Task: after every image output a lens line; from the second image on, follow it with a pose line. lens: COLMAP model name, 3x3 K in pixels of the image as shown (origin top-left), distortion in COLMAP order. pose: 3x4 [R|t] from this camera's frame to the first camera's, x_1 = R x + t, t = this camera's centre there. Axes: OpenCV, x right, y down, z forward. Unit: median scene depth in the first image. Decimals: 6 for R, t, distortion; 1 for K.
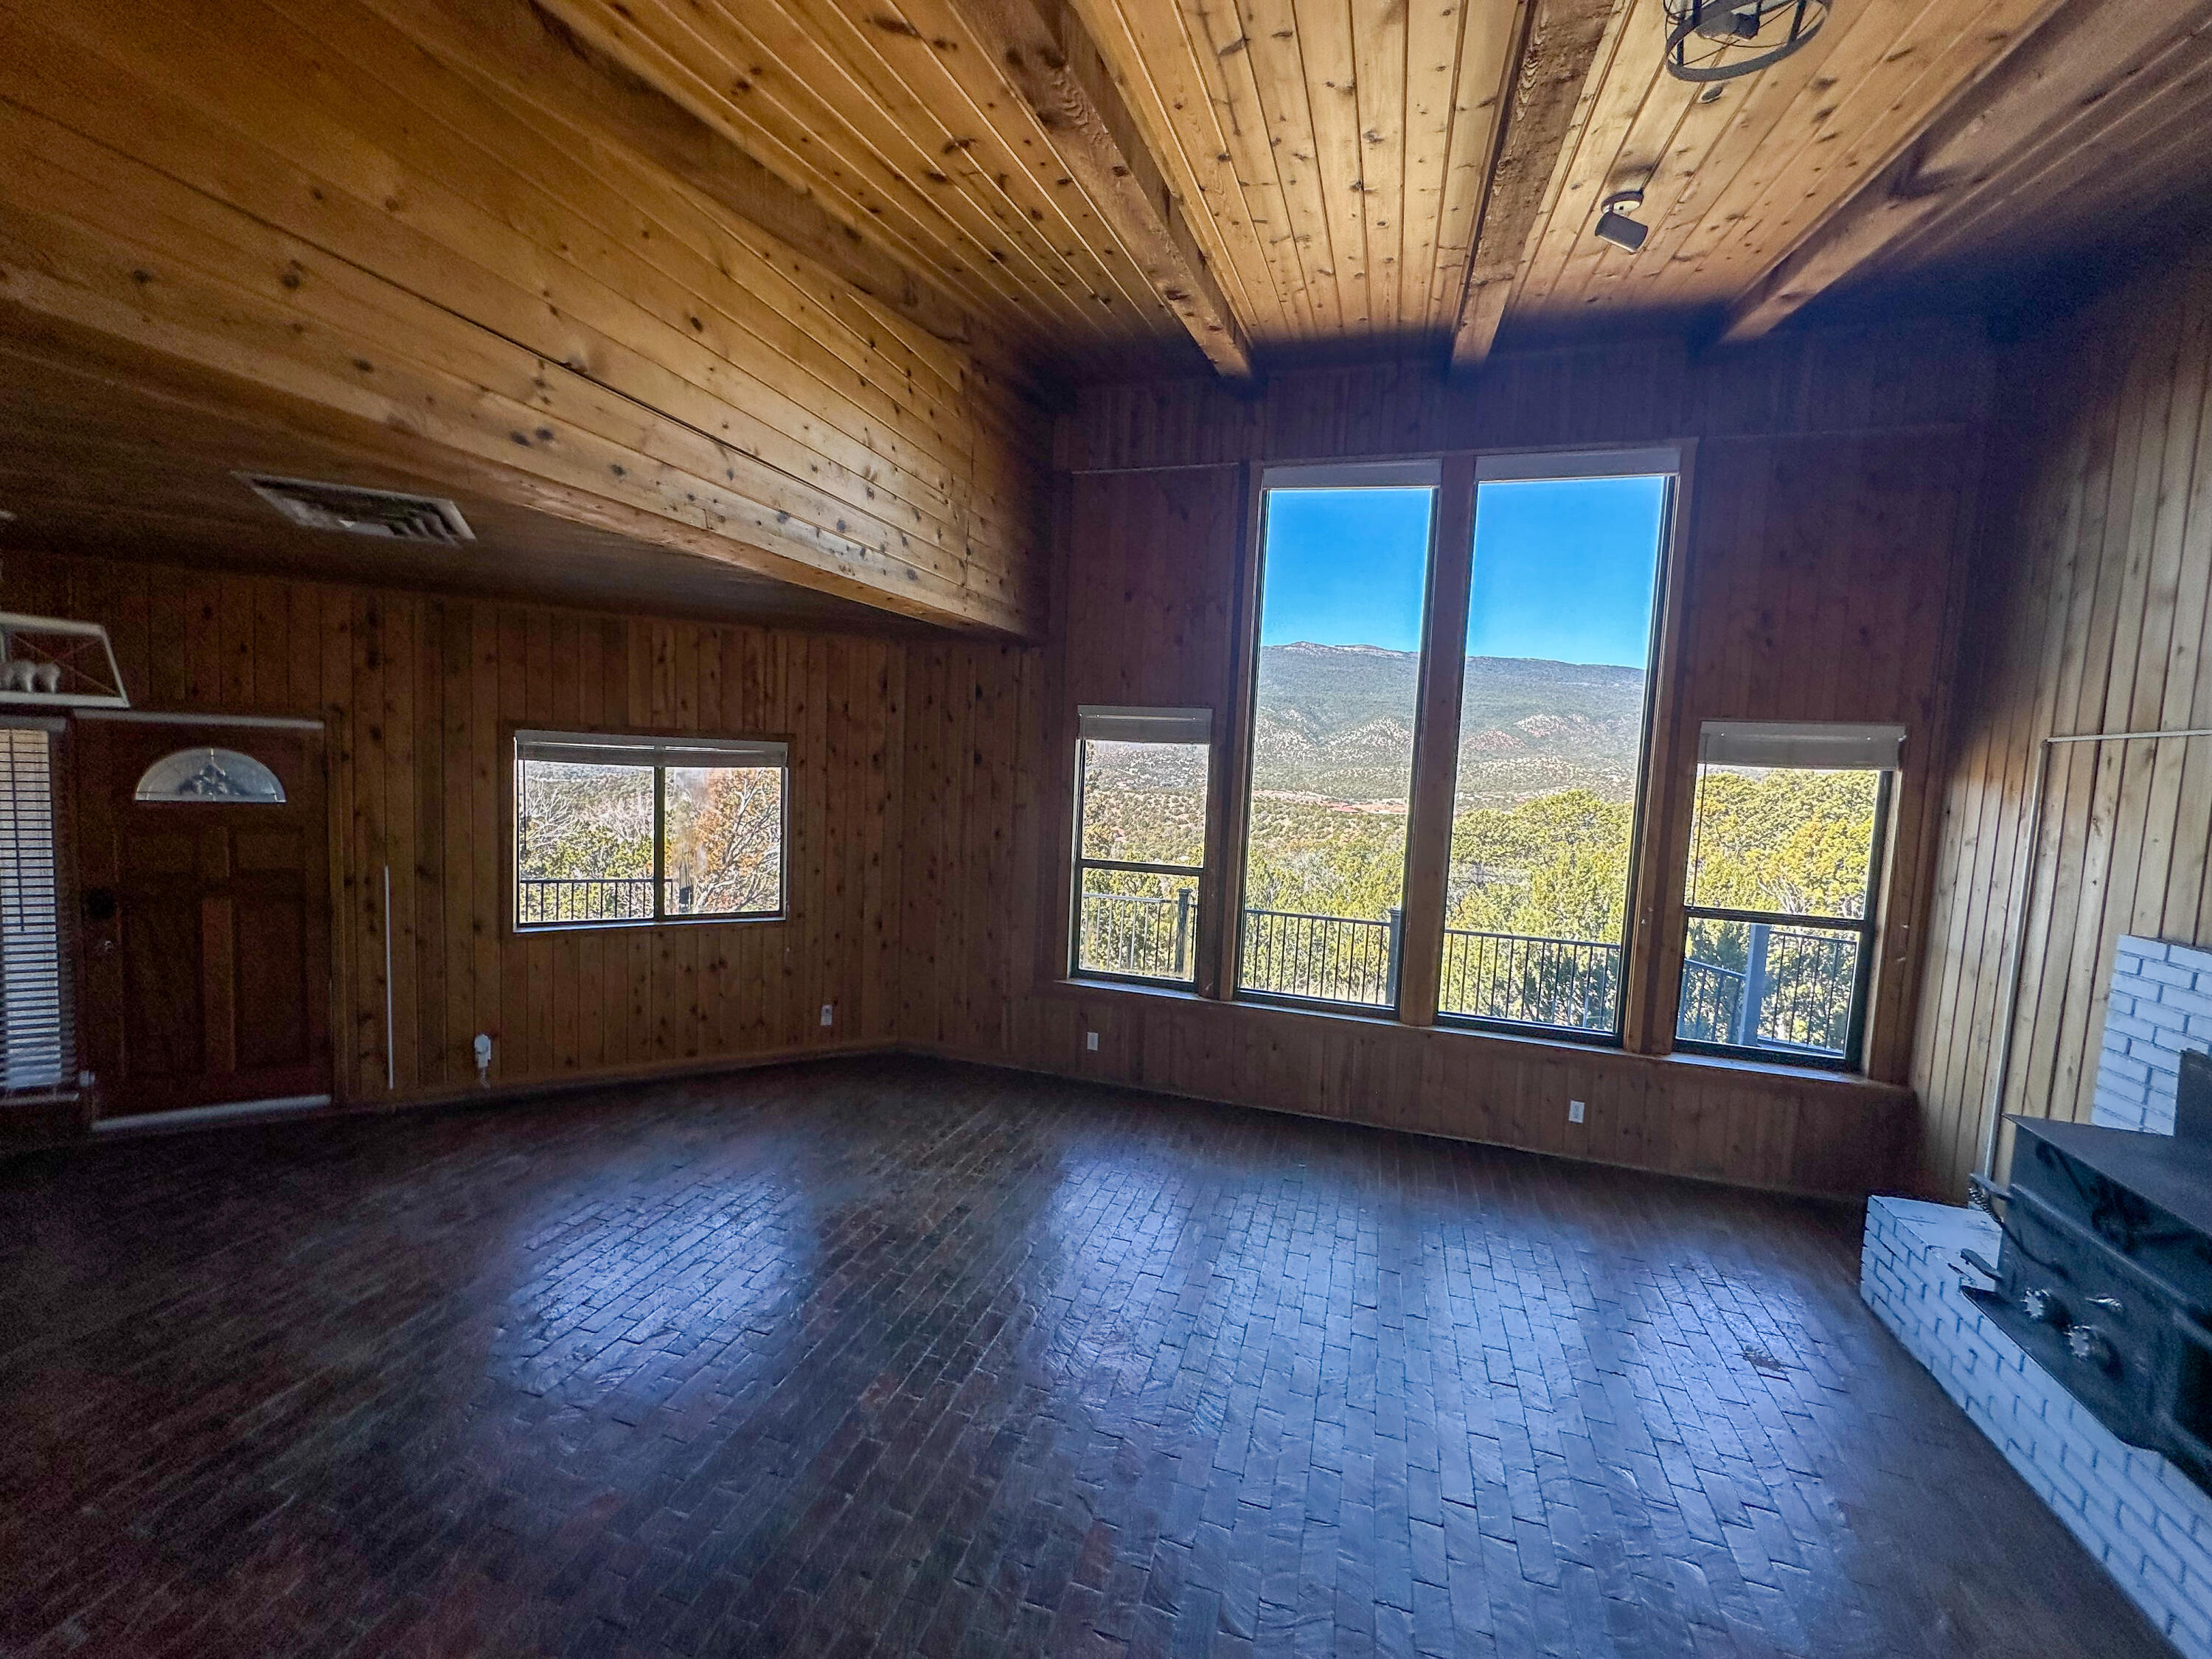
lens RADIAL K [[883.7, 0, 1106.0], [0, 883.7, 829.5], [0, 0, 1]] dist [-0.002846, 0.000030]
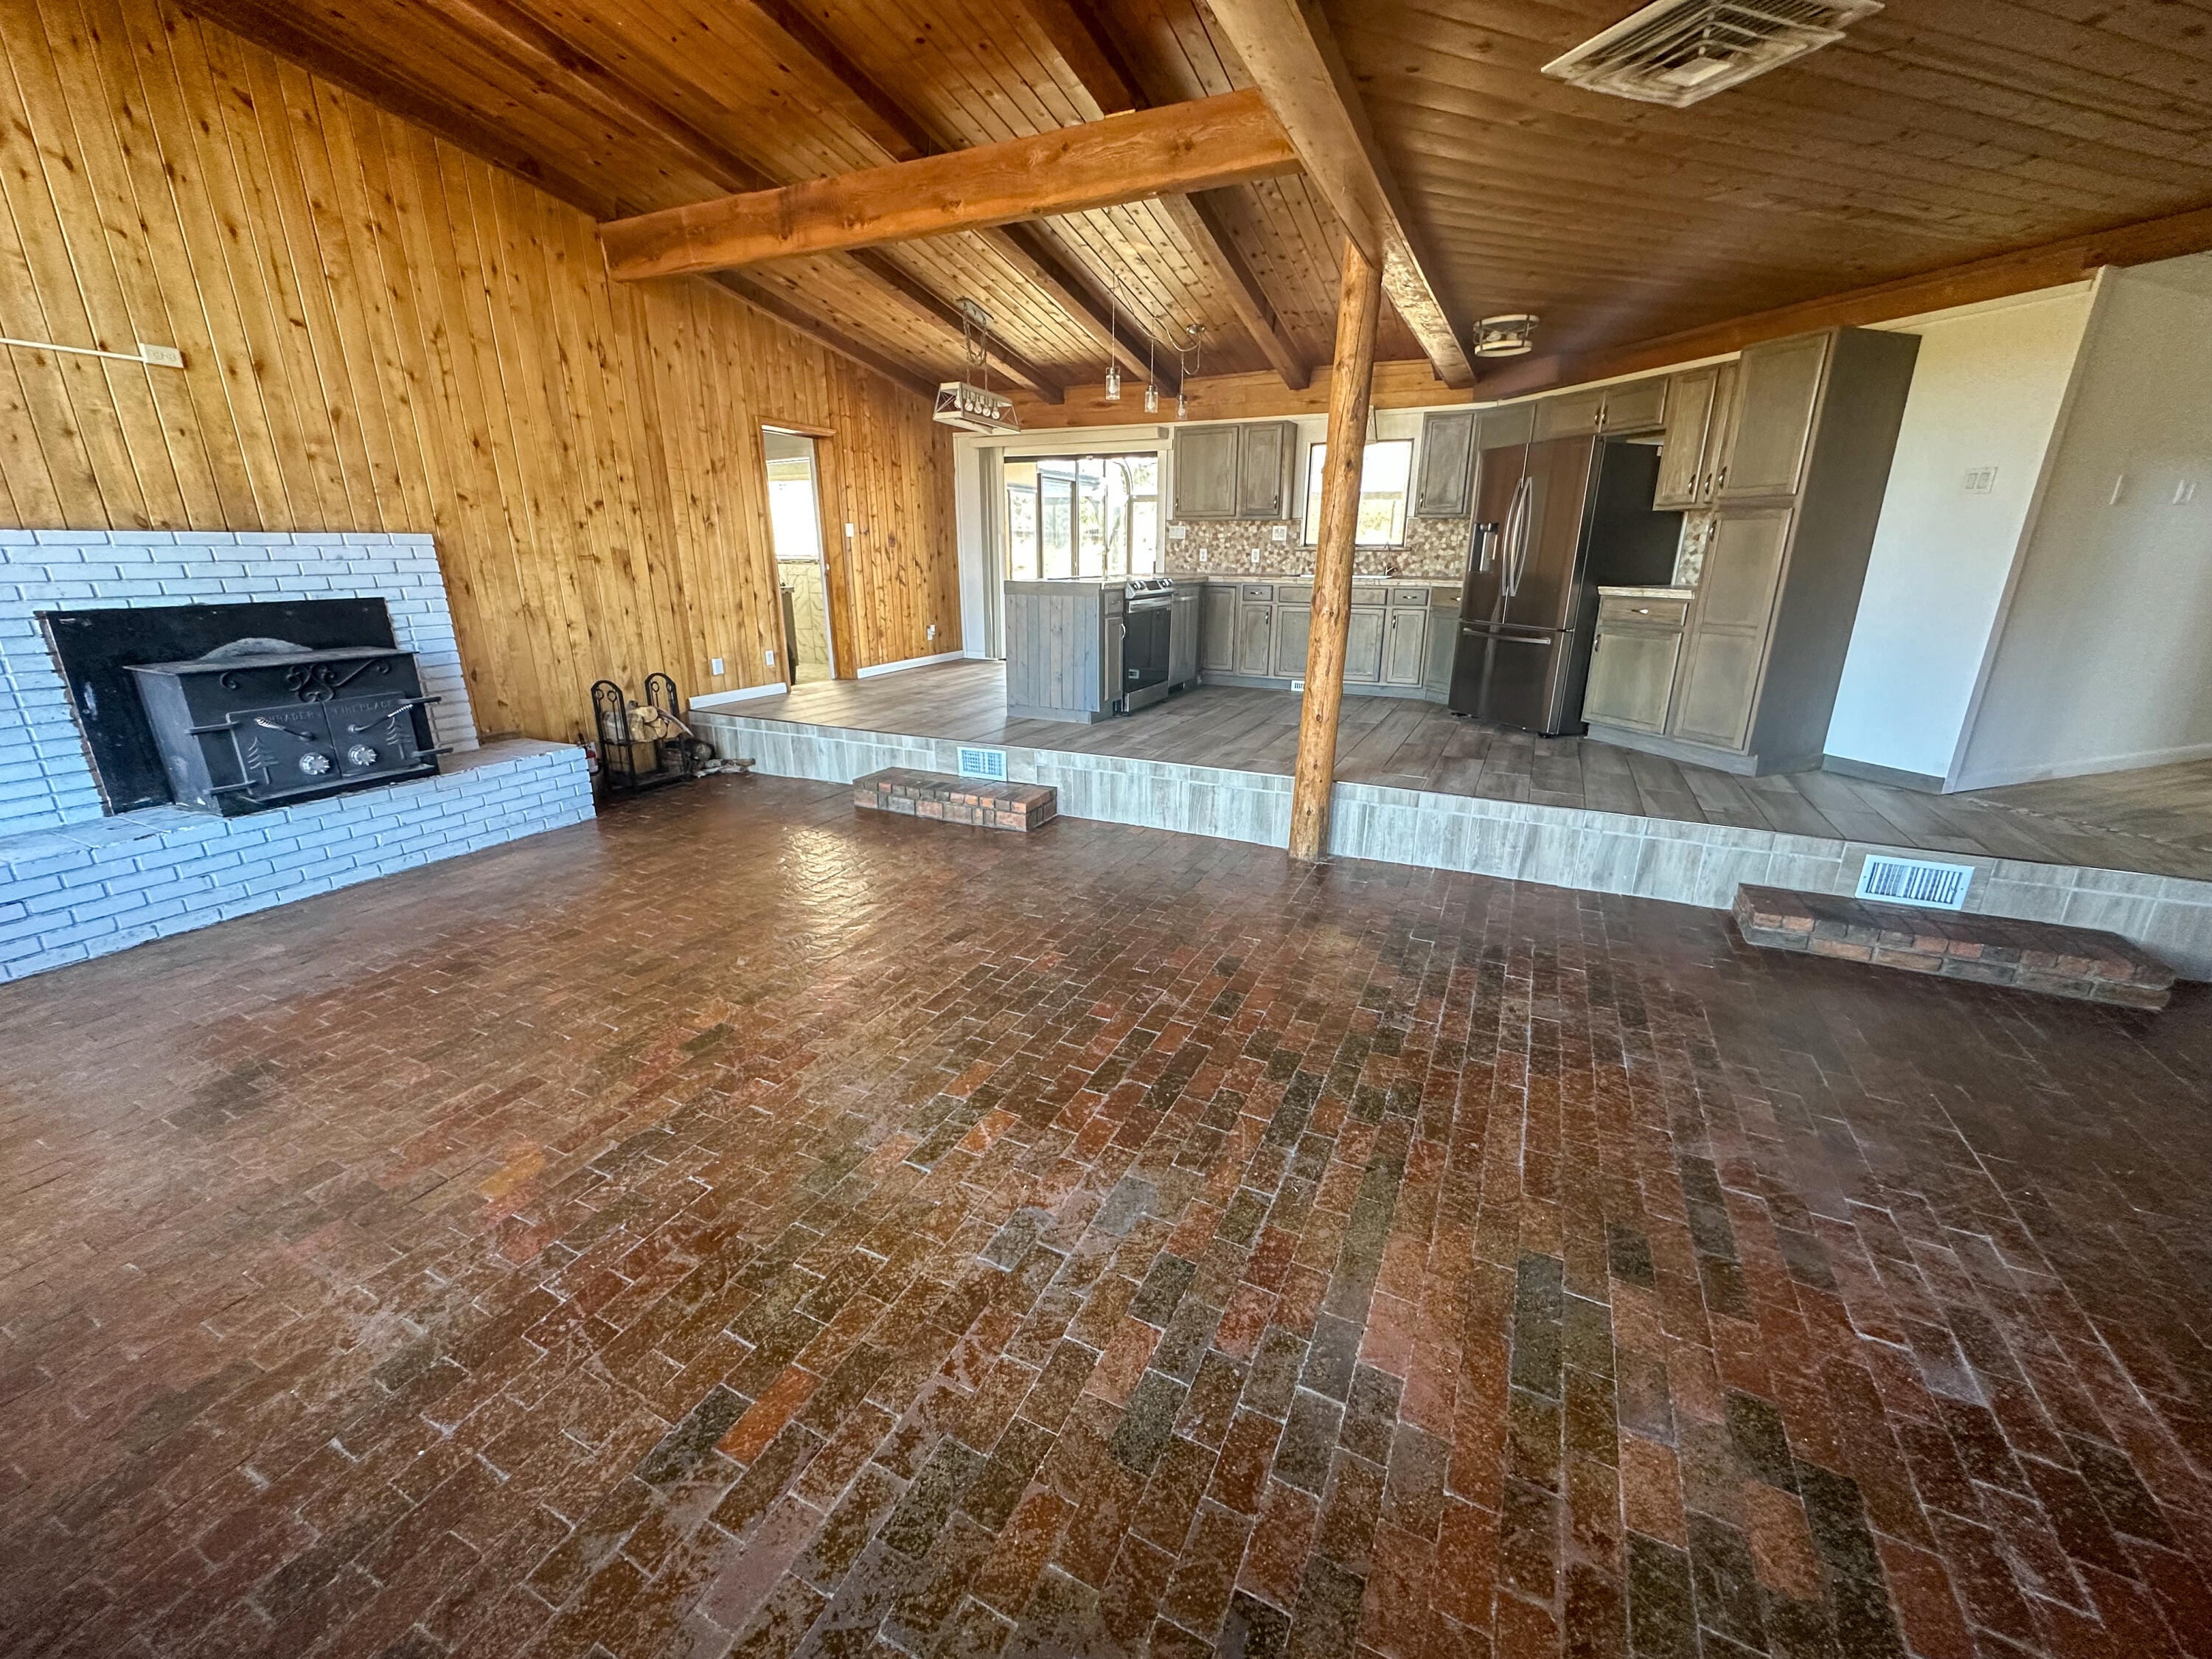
lens RADIAL K [[884.3, 0, 1103.5], [0, 884.3, 828.2], [0, 0, 1]] dist [-0.002535, 0.003150]
pose [[-0.987767, -0.088932, 0.128093, -0.279133], [-0.032799, 0.921544, 0.386887, -0.004745], [-0.152450, 0.377953, -0.913187, 1.197743]]
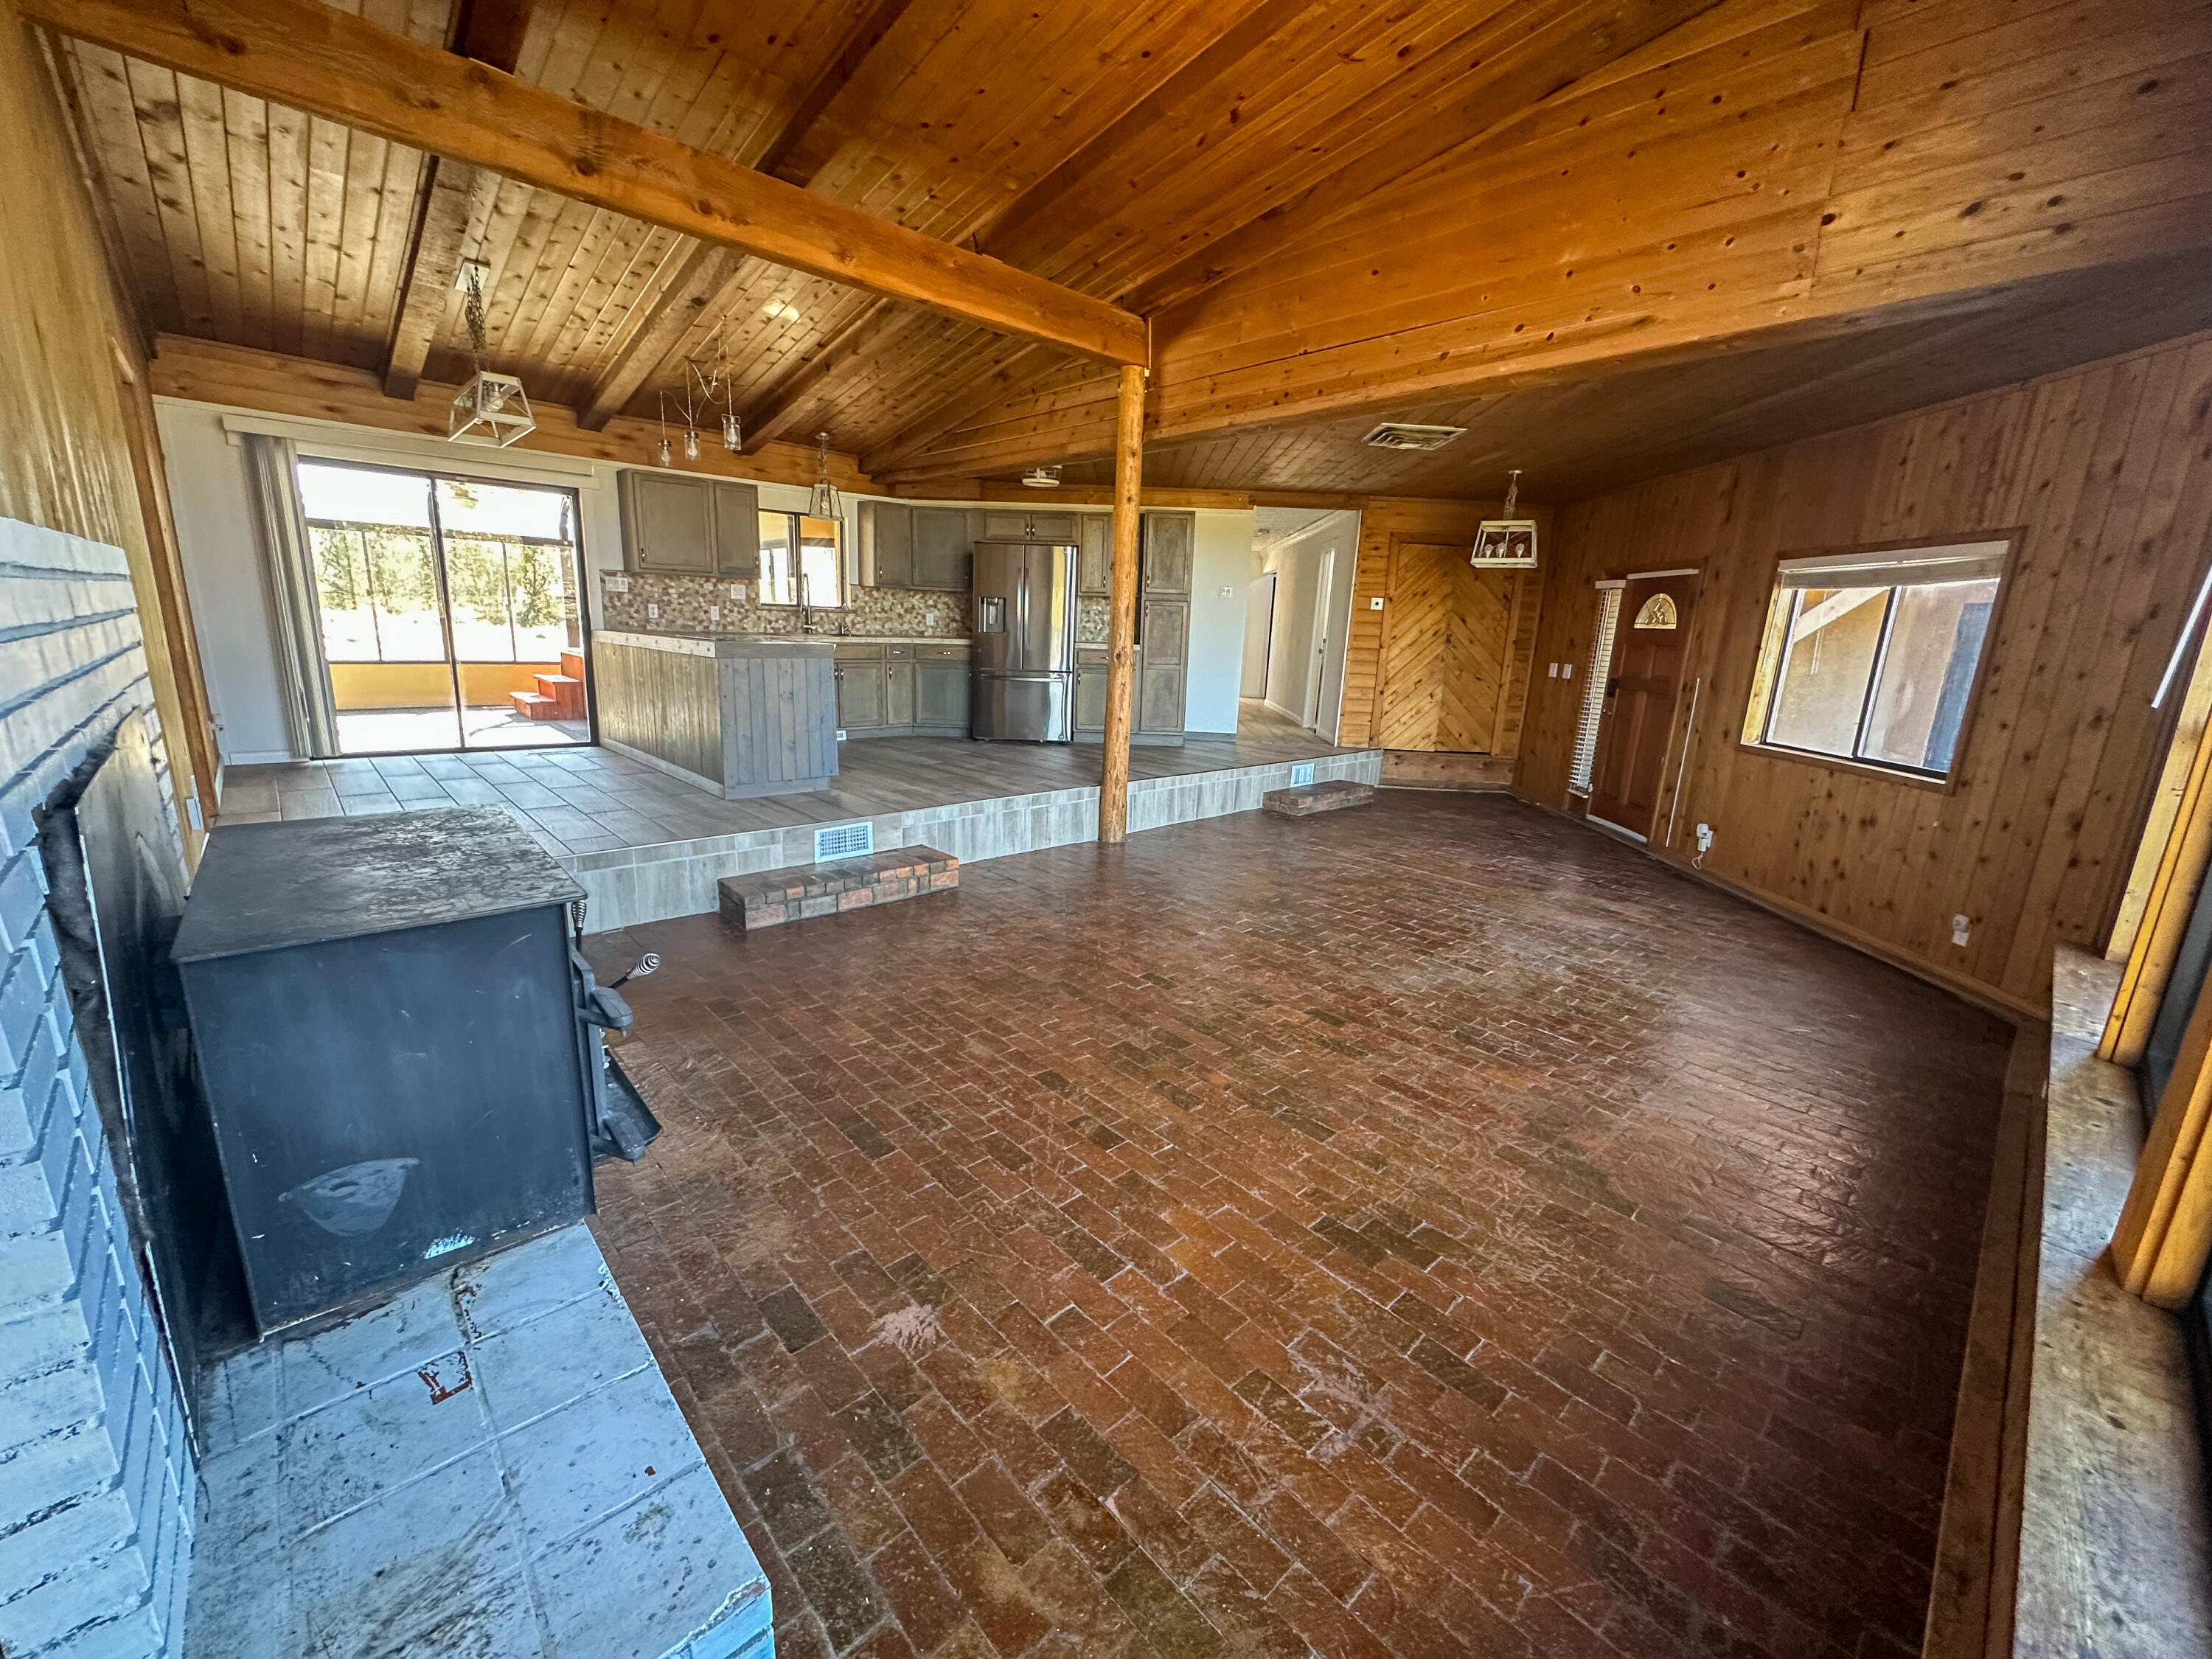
lens RADIAL K [[884.3, 0, 1103.5], [0, 884.3, 828.2], [0, 0, 1]] dist [-0.002535, 0.003150]
pose [[-0.493864, 0.137943, -0.858528, 0.779056], [-0.131350, 0.964172, 0.230475, 0.069621], [0.859561, 0.226591, -0.458051, 0.881298]]
